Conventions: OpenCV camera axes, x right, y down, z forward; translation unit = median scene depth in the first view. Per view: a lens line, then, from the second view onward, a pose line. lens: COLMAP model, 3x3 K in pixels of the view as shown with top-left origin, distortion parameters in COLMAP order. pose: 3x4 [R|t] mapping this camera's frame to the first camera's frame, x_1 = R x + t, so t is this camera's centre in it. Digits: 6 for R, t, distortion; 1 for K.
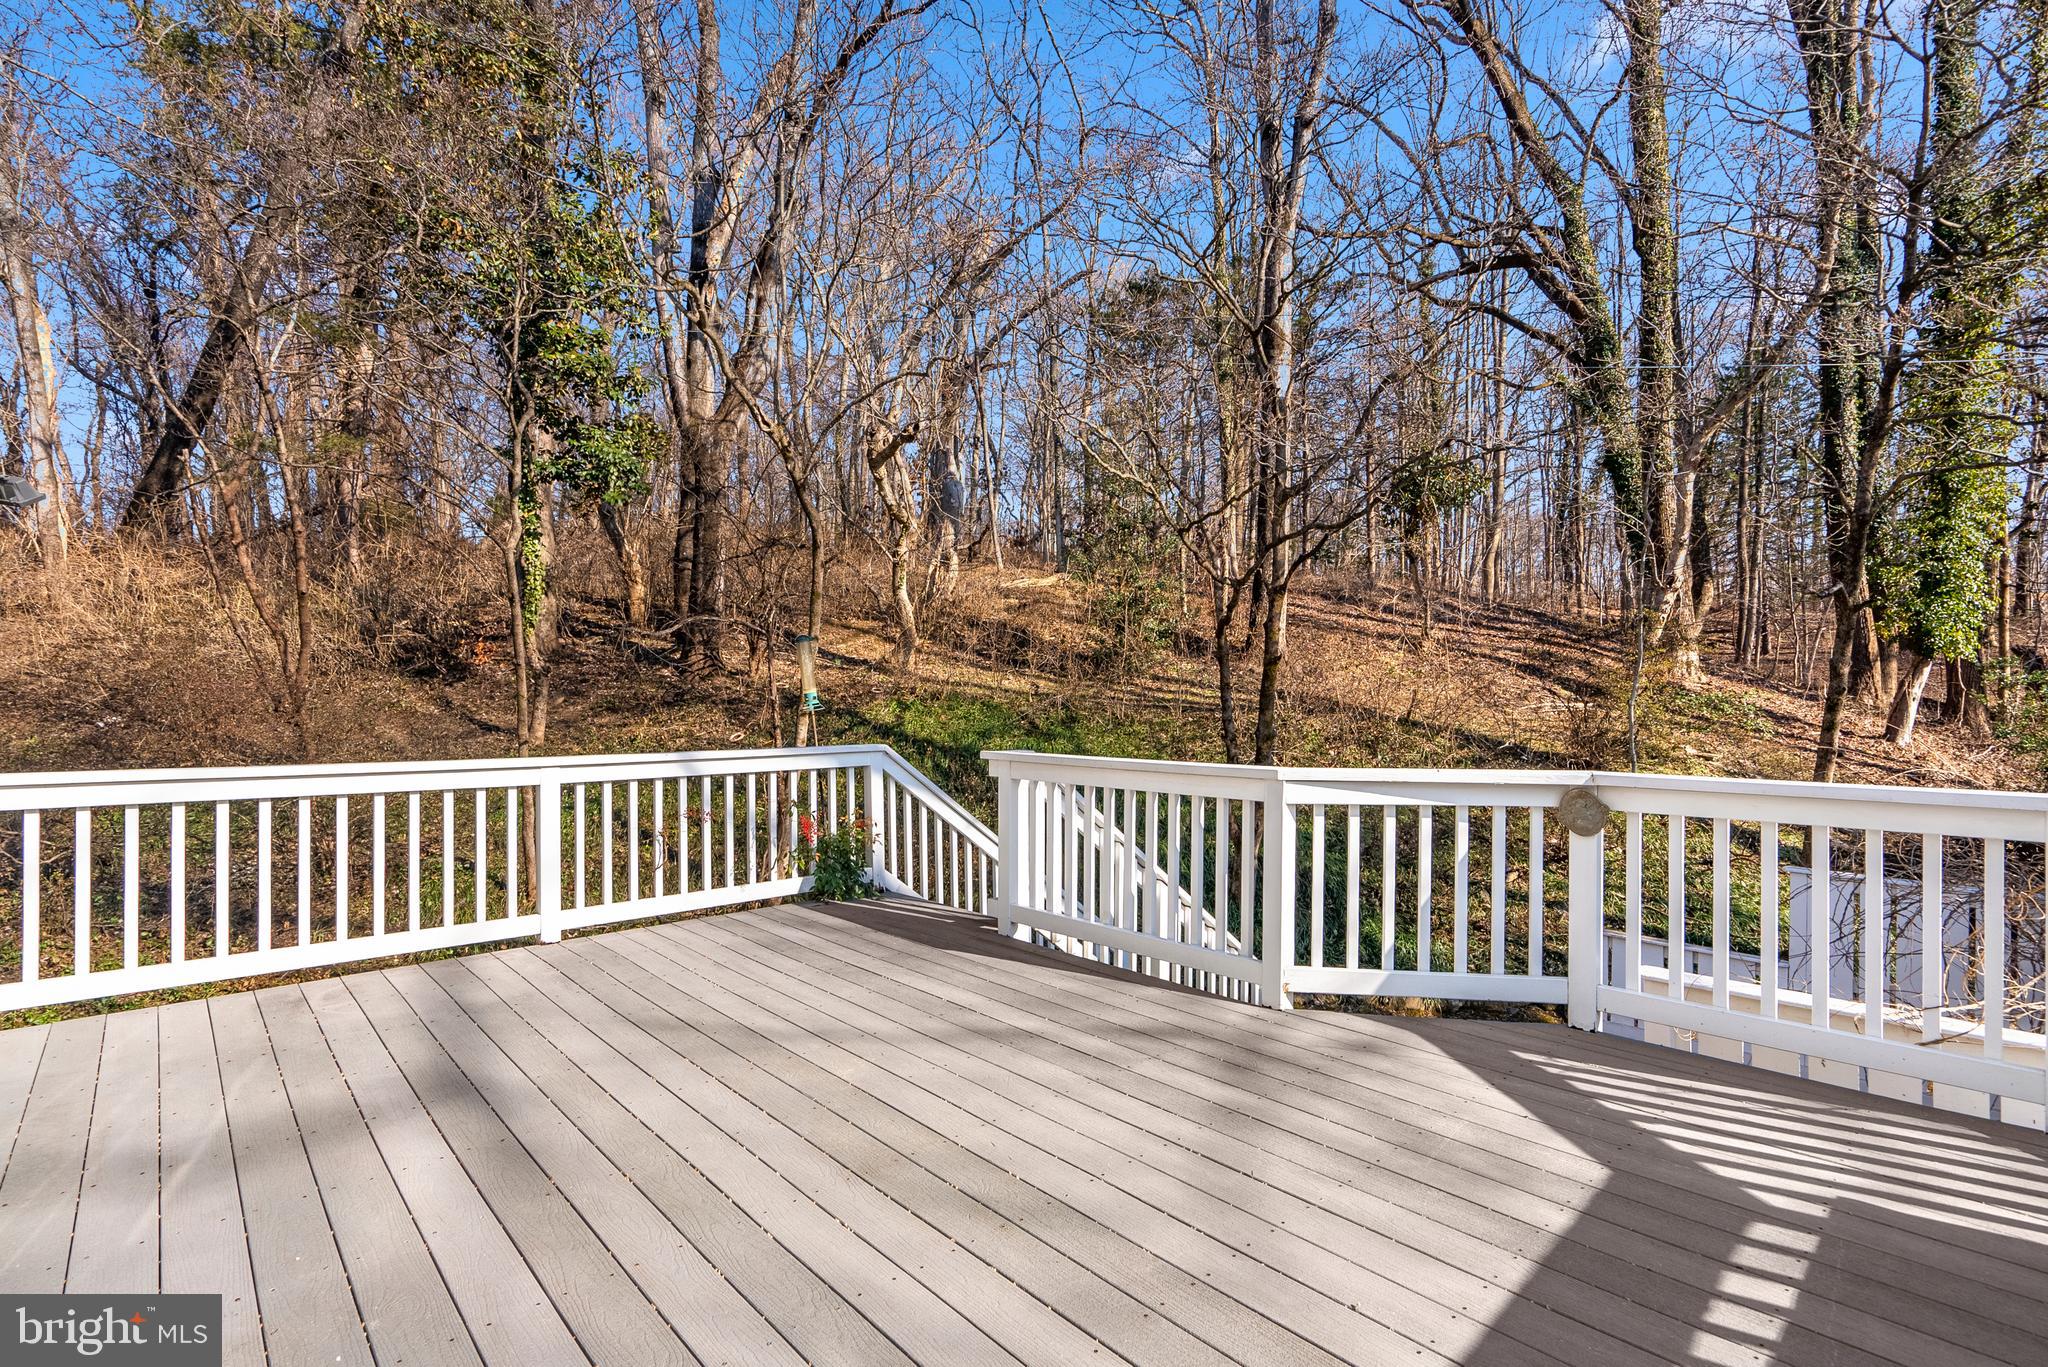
lens RADIAL K [[936.4, 0, 1013.7], [0, 936.4, 694.6], [0, 0, 1]] dist [-0.000985, 0.001218]
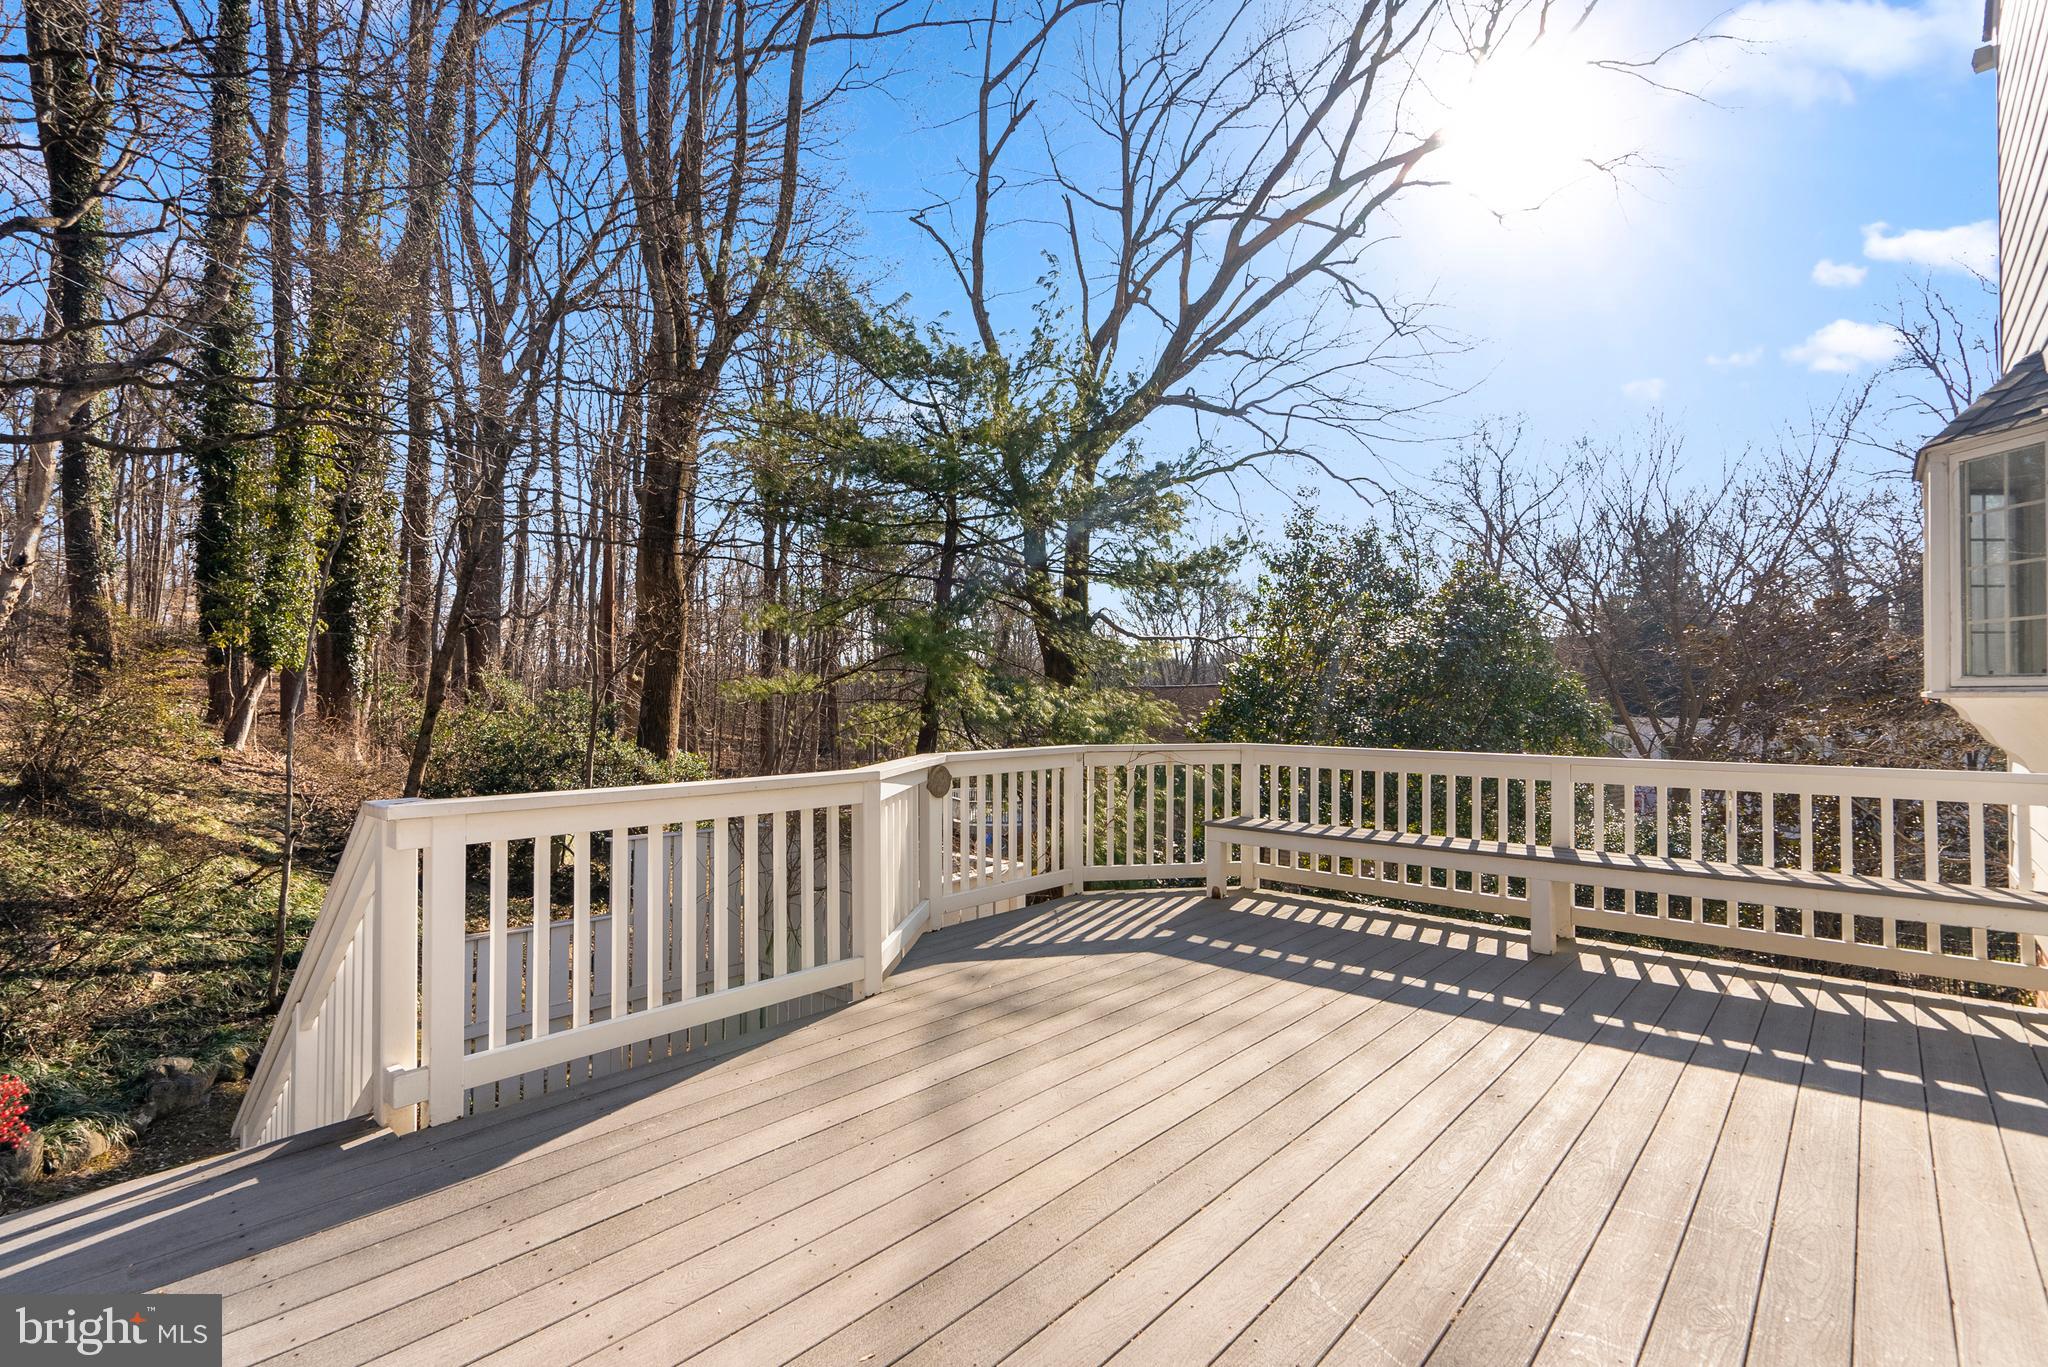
lens RADIAL K [[936.4, 0, 1013.0], [0, 936.4, 689.2], [0, 0, 1]] dist [-0.000985, 0.001218]
pose [[-0.083076, 0.015752, 0.996419, -0.970444], [0.000051, 0.999875, -0.015802, 0.000735], [-0.996543, -0.001261, -0.083067, 1.108518]]
